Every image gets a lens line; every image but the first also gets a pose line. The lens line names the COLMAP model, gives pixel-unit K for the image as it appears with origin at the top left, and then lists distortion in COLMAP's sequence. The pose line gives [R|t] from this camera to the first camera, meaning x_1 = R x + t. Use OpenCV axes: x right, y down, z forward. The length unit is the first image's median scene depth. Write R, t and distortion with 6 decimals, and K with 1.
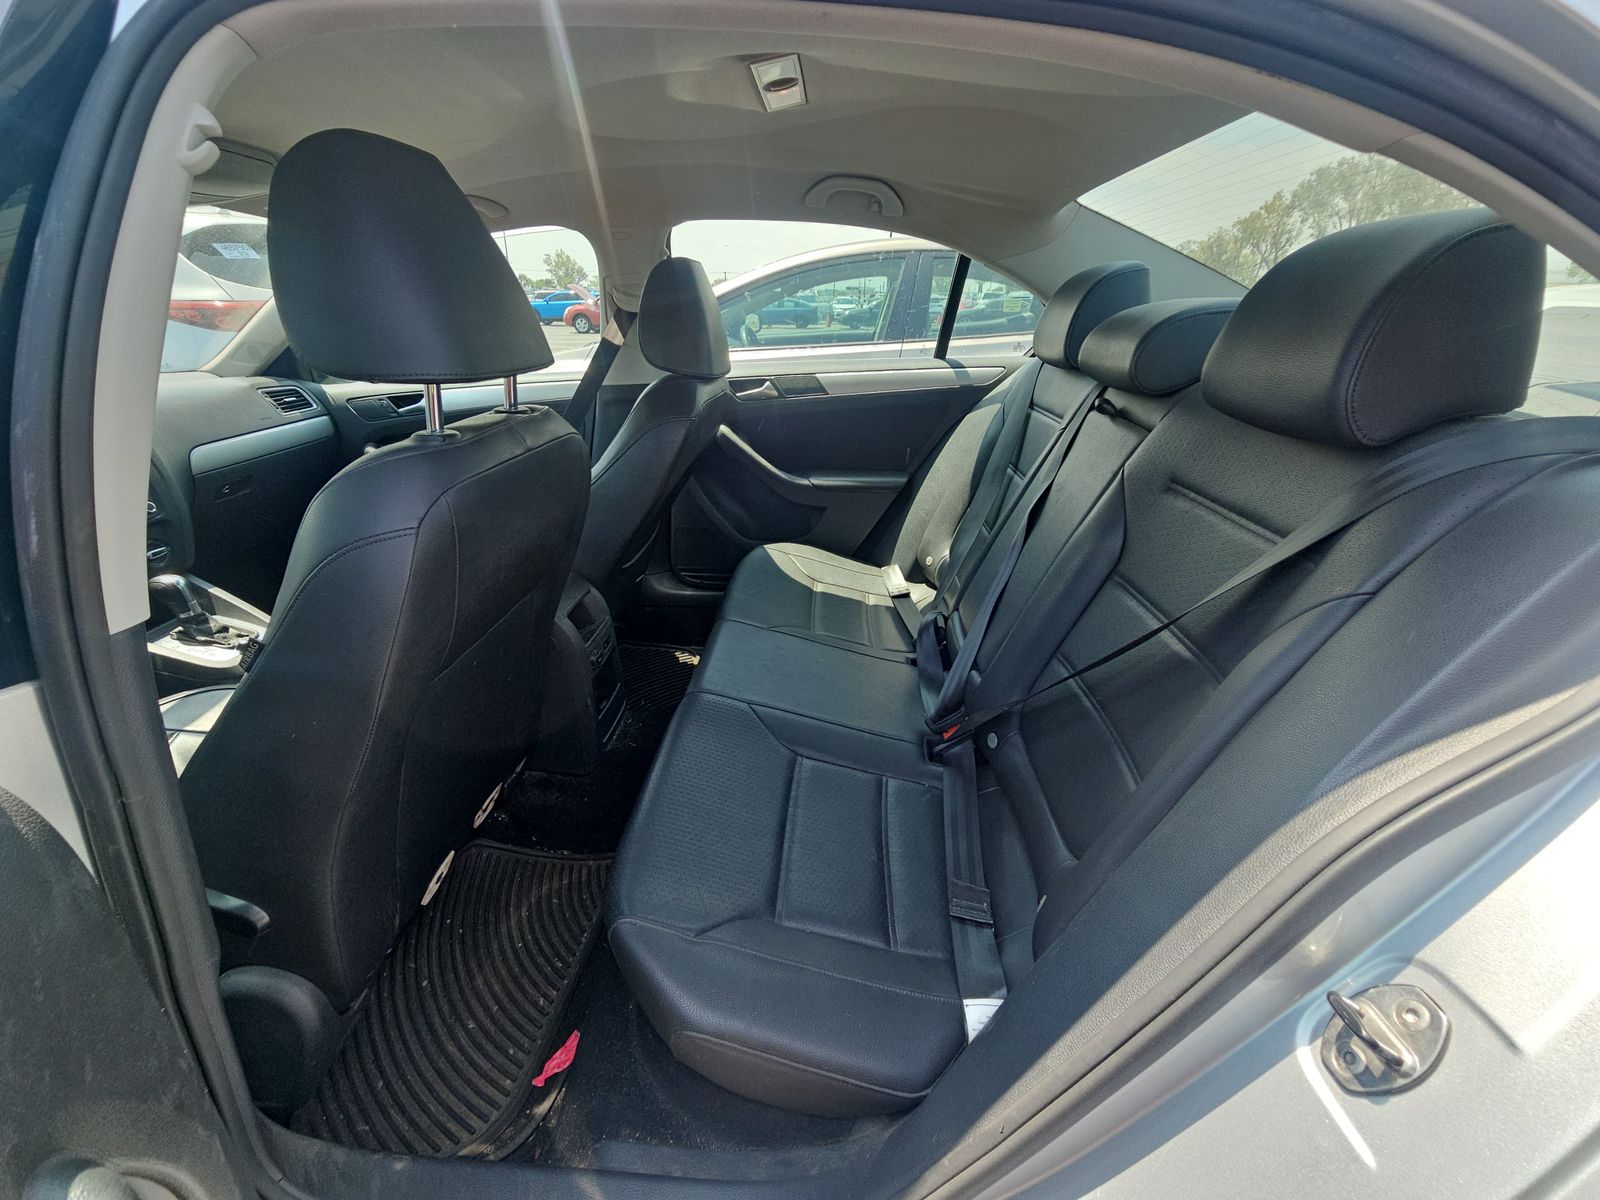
lens RADIAL K [[661.0, 0, 800.0], [0, 661.0, 599.5], [0, 0, 1]] dist [0.002707, -0.005175]
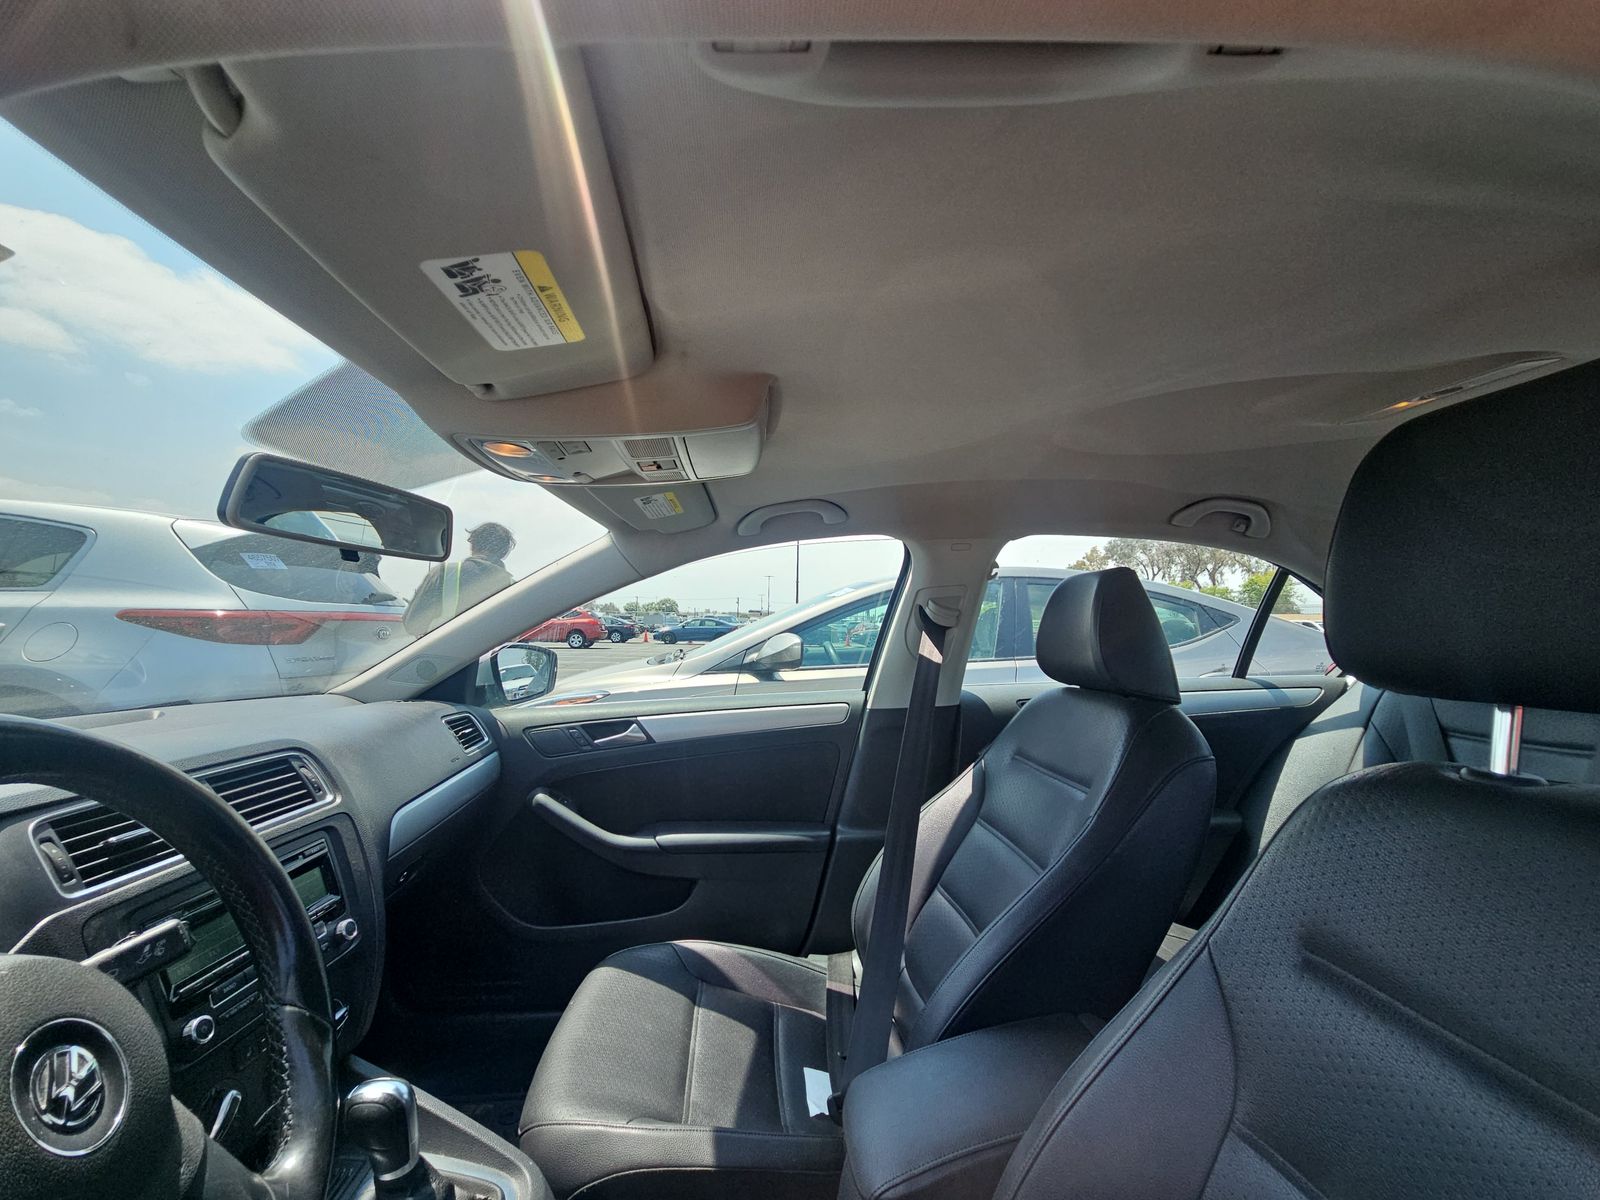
lens RADIAL K [[661.0, 0, 807.8], [0, 661.0, 593.2], [0, 0, 1]] dist [0.002707, -0.005175]
pose [[0.988747, 0.018395, 0.148464, -0.503141], [0.050644, 0.892656, -0.447884, -0.090195], [-0.140766, 0.450363, 0.881679, 0.229119]]
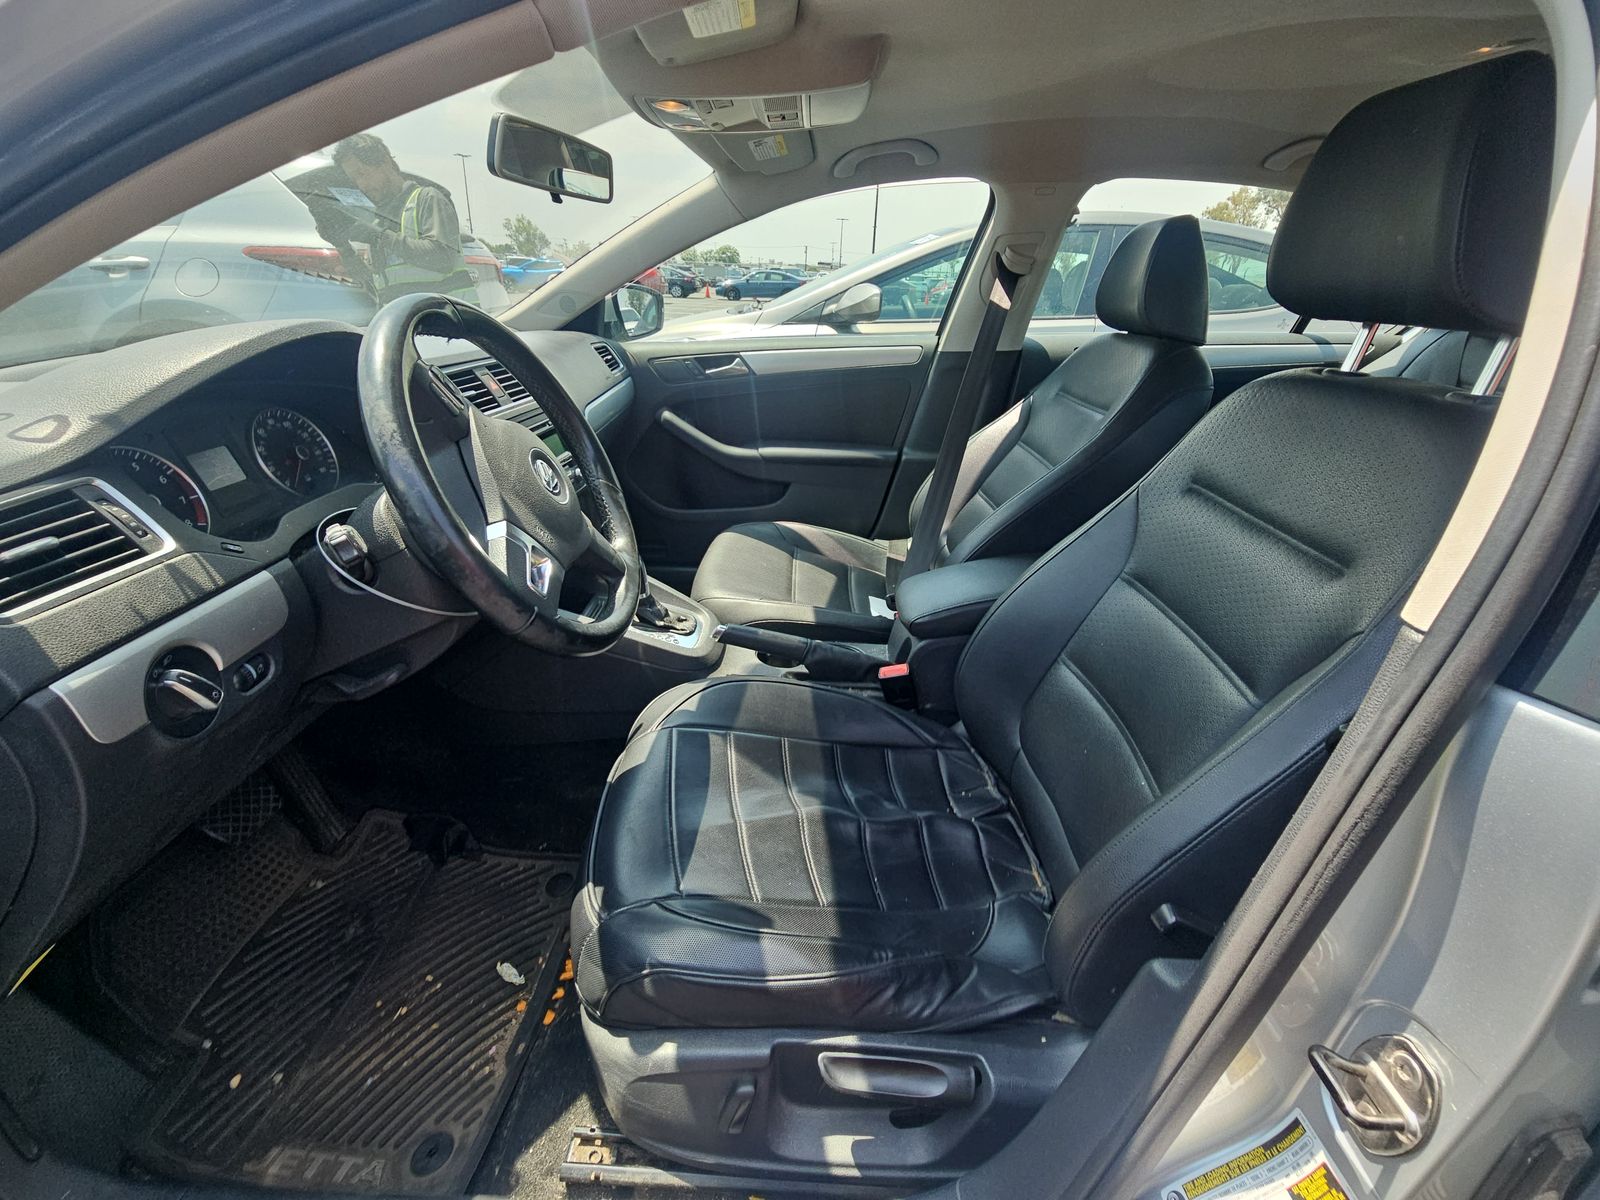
lens RADIAL K [[681.2, 0, 799.2], [0, 681.2, 571.8], [0, 0, 1]] dist [0.000095, -0.000406]
pose [[0.998826, 0.014135, 0.046330, -0.541972], [-0.013435, 0.999791, -0.015395, 0.001678], [-0.046538, 0.014755, 0.998808, 0.058951]]
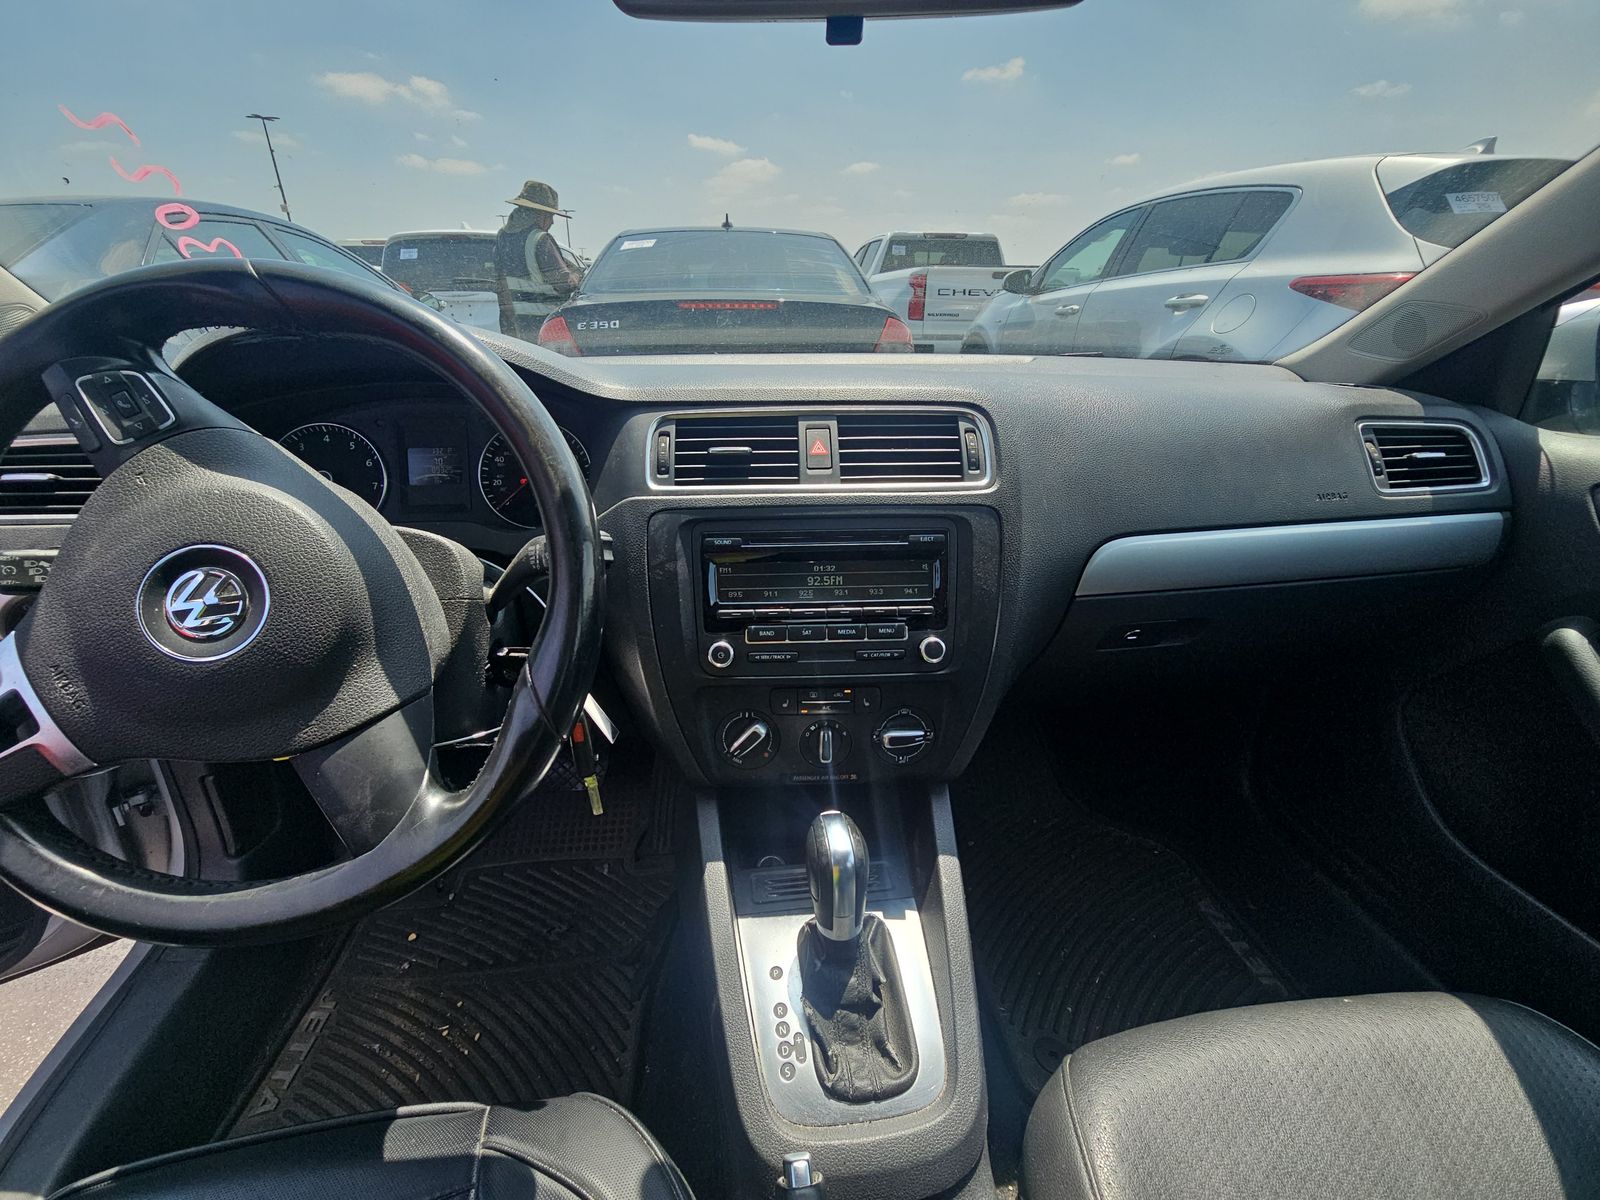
lens RADIAL K [[661.0, 0, 769.5], [0, 661.0, 597.0], [0, 0, 1]] dist [0.002707, -0.005175]
pose [[0.174836, 0.396125, -0.901397, -0.455851], [-0.402443, 0.864282, 0.301757, -0.190864], [0.898595, 0.310003, 0.310526, 0.556658]]
